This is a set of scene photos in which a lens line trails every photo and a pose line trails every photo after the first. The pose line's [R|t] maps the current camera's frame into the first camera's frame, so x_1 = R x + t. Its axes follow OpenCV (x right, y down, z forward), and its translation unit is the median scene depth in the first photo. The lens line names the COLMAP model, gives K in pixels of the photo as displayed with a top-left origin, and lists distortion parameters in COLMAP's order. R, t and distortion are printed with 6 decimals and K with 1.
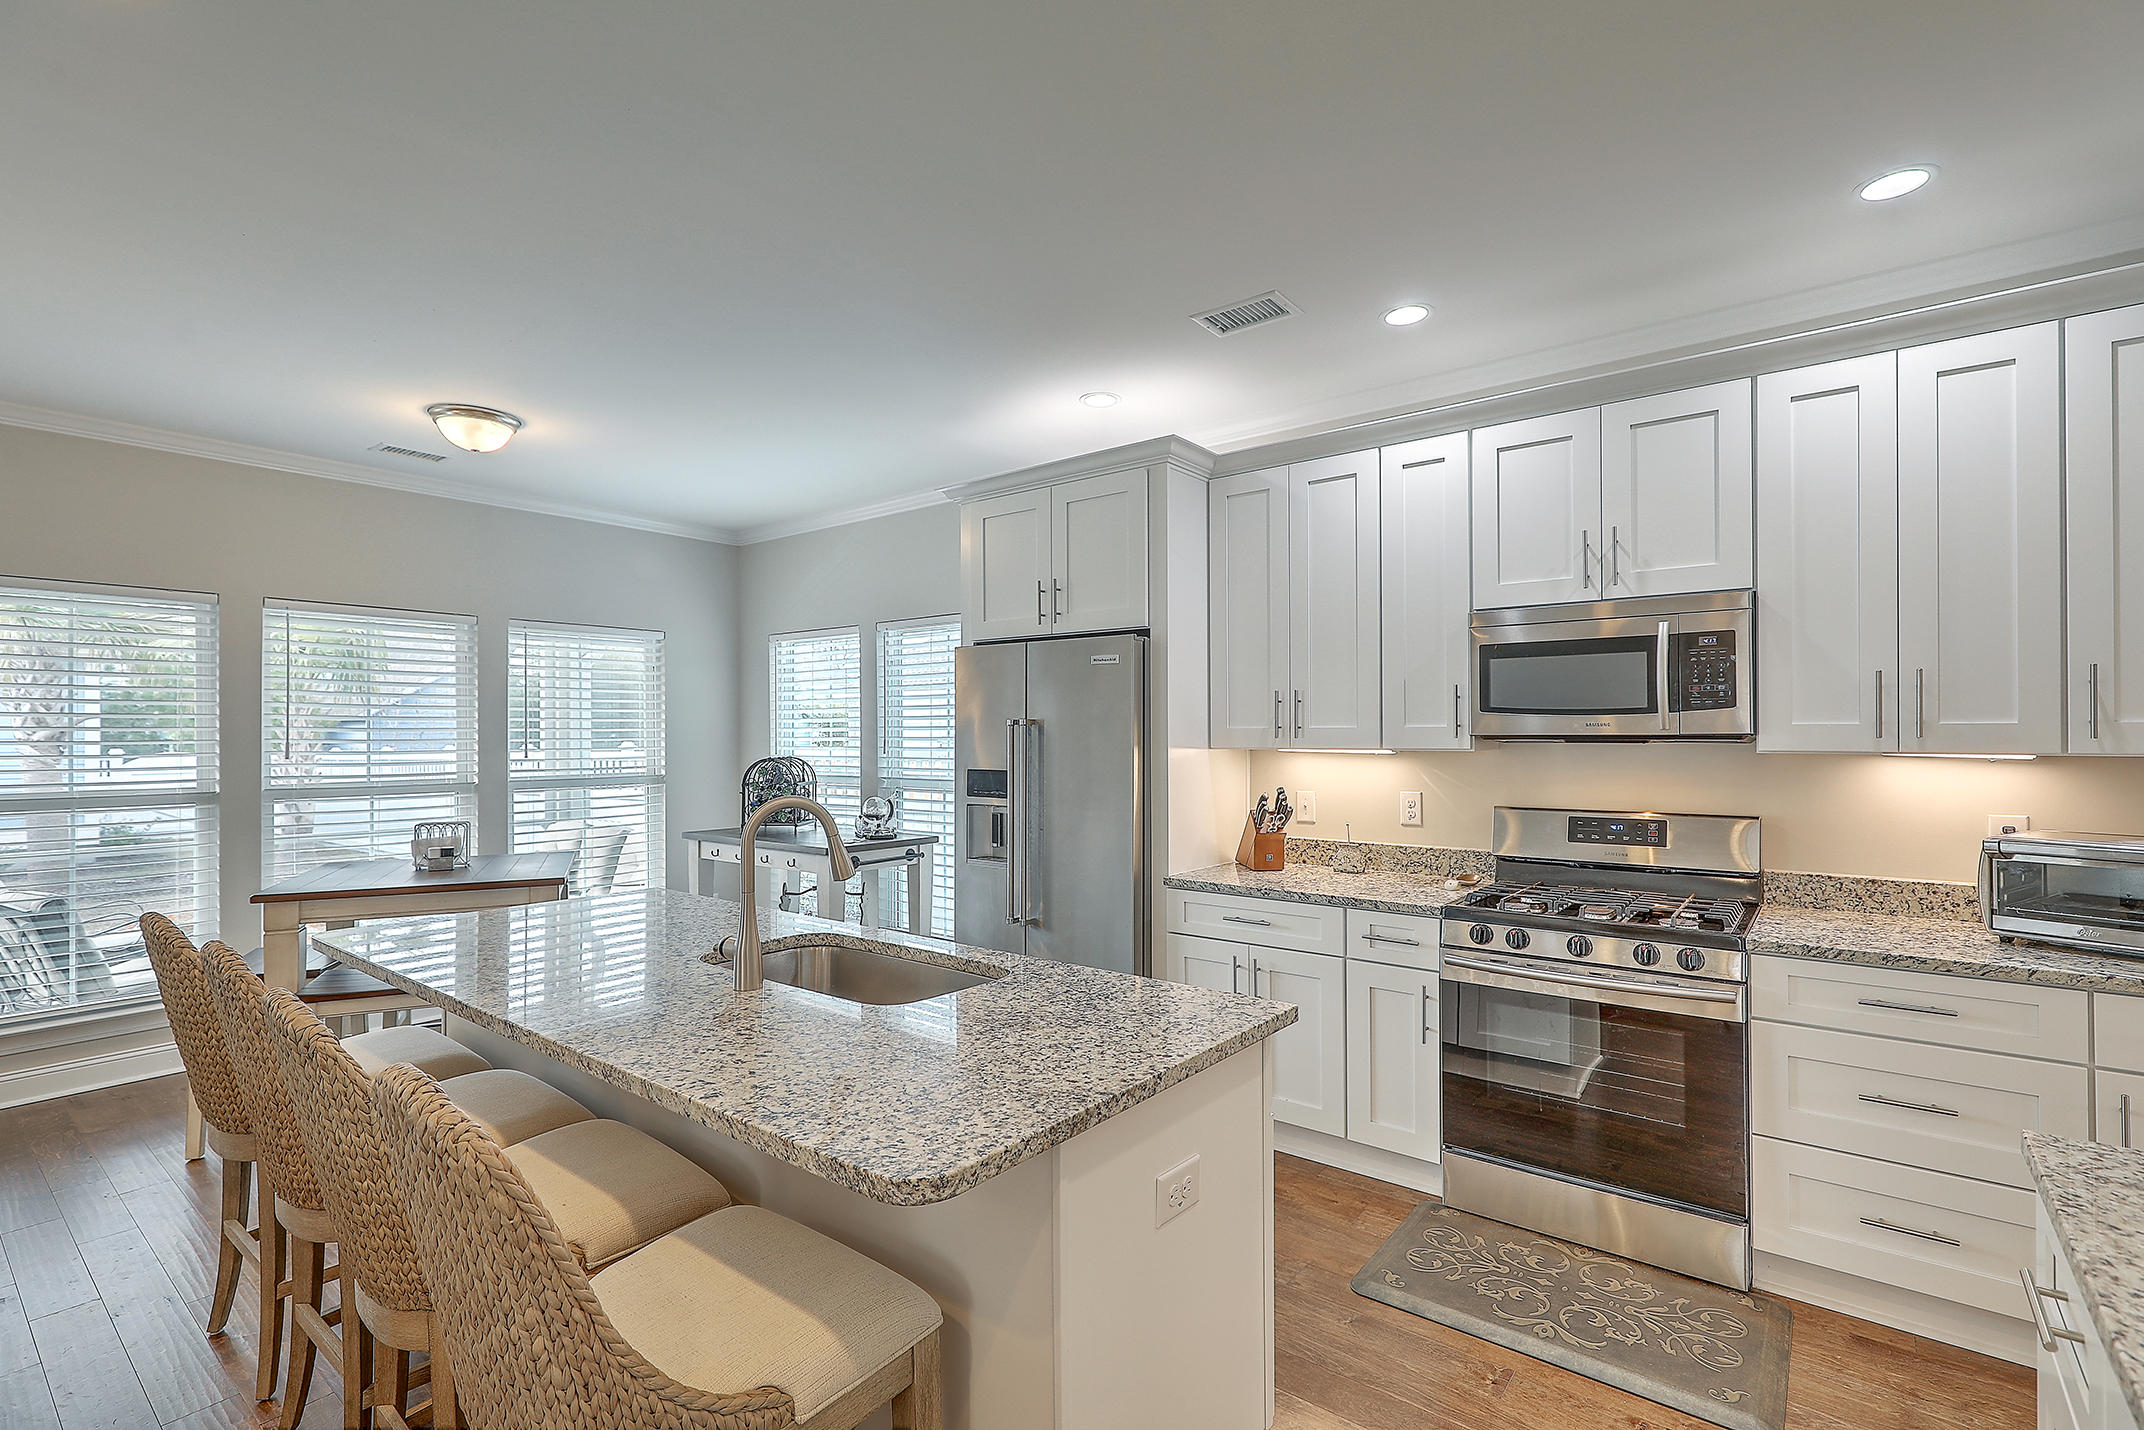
lens RADIAL K [[983.4, 0, 1065.7], [0, 983.4, 727.6], [0, 0, 1]] dist [-0.000563, 0.000122]
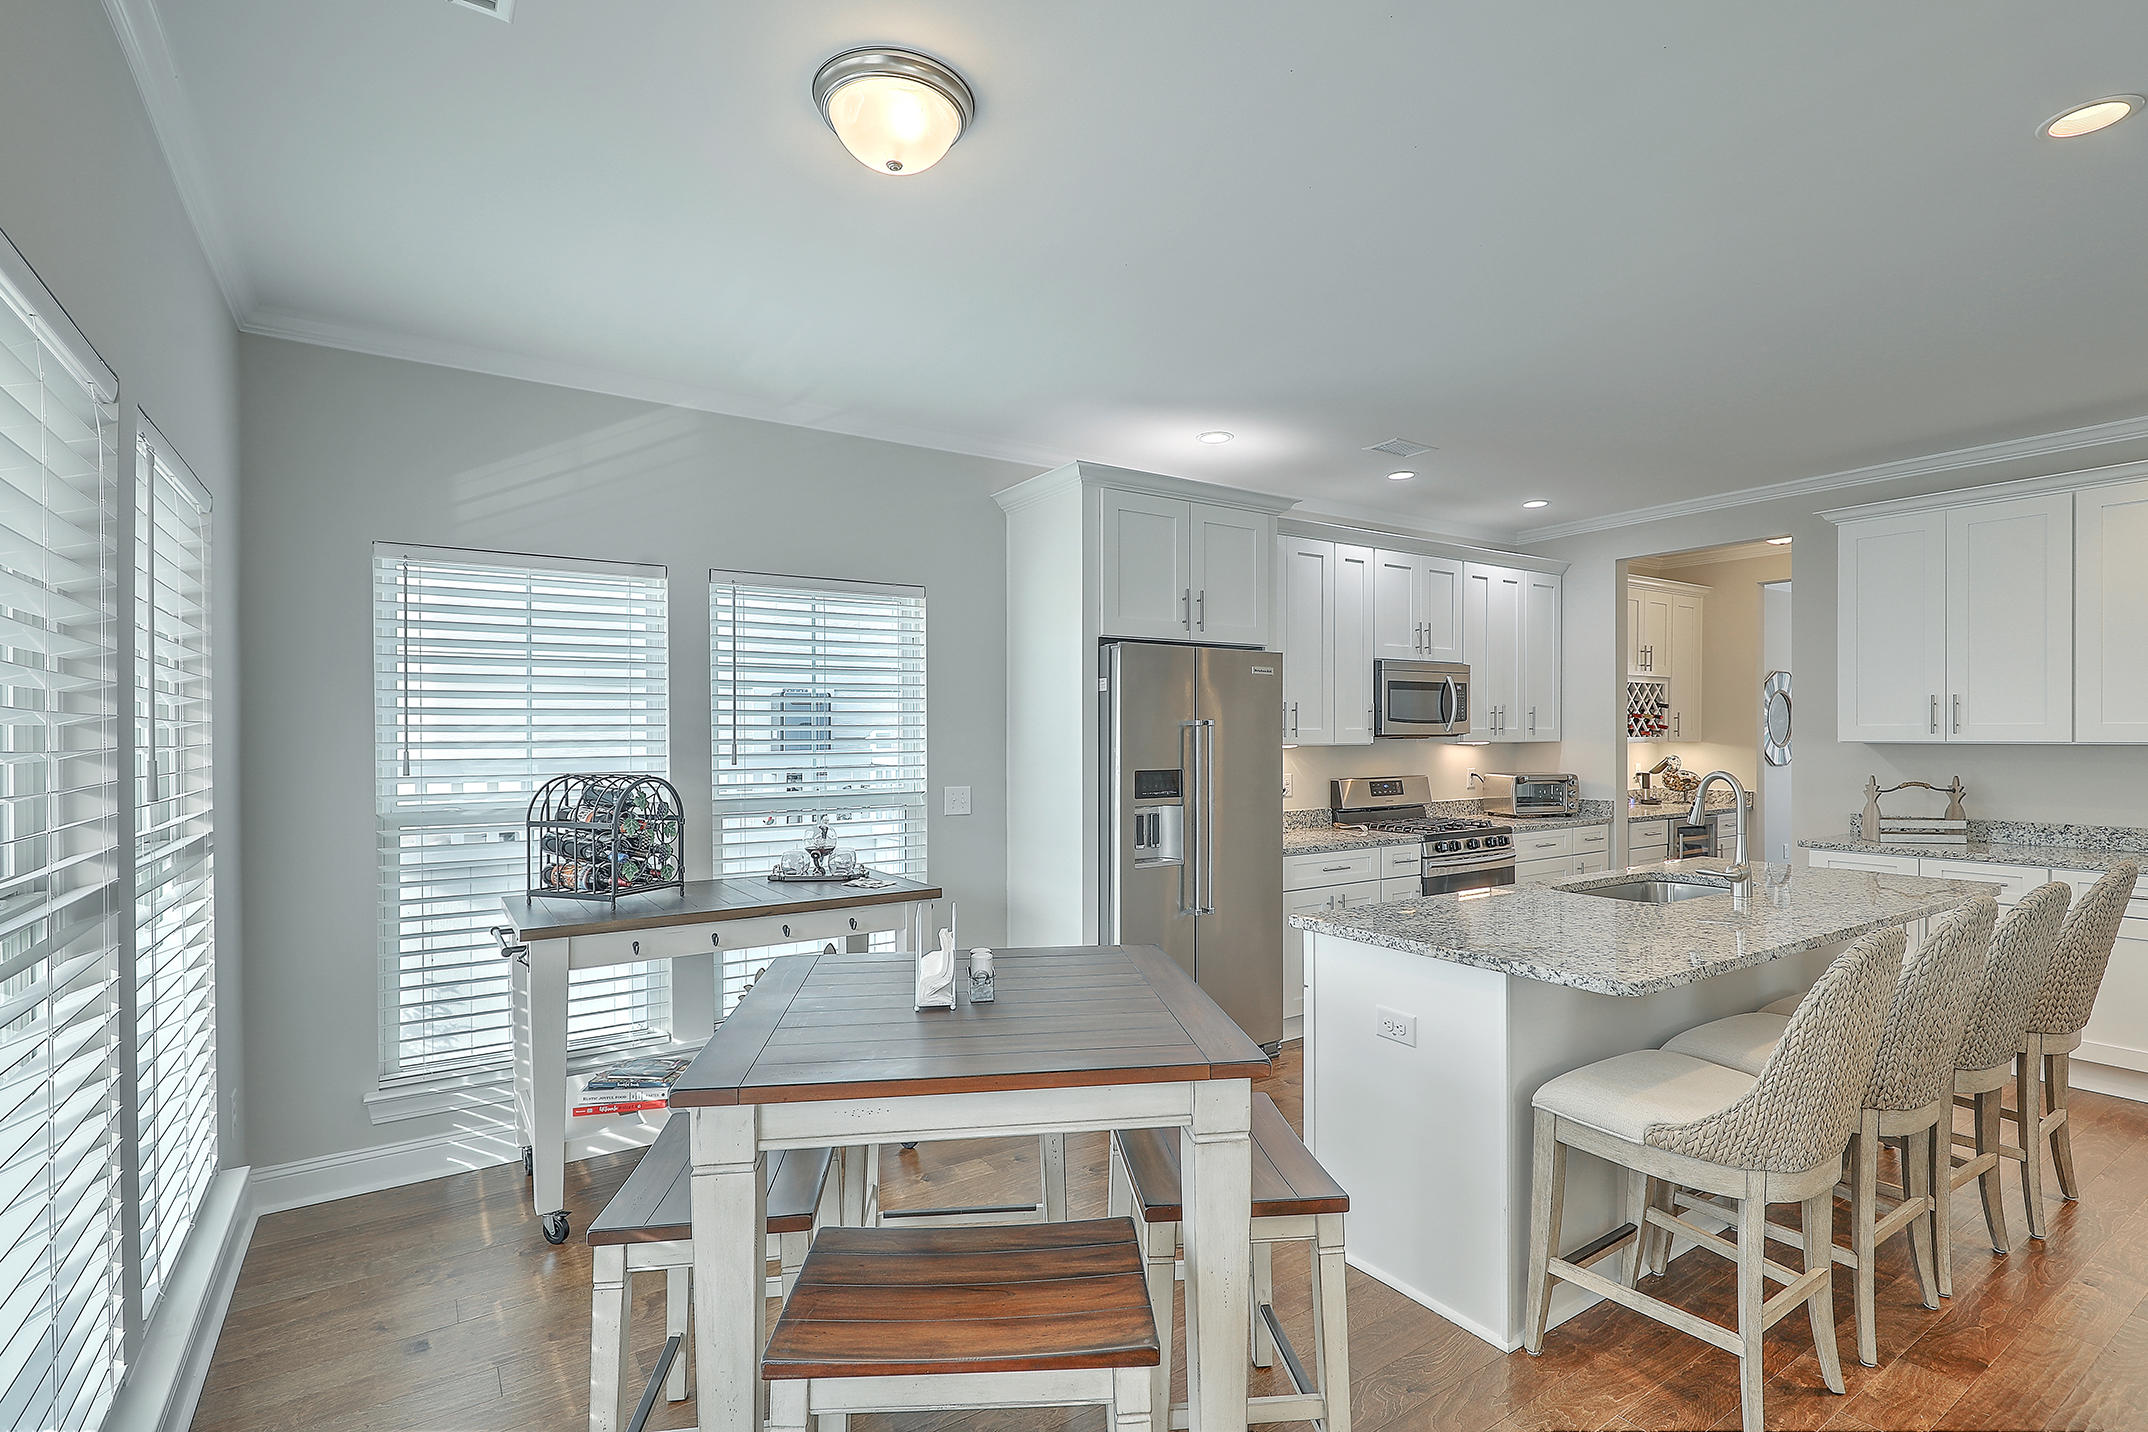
lens RADIAL K [[1019.1, 0, 1078.4], [0, 1019.1, 730.6], [0, 0, 1]] dist [-0.001486, -0.000049]
pose [[0.306019, 0.002781, 0.952021, -1.344472], [-0.006242, 0.999980, -0.000915, 0.005532], [-0.952005, -0.005663, 0.306030, 0.942372]]
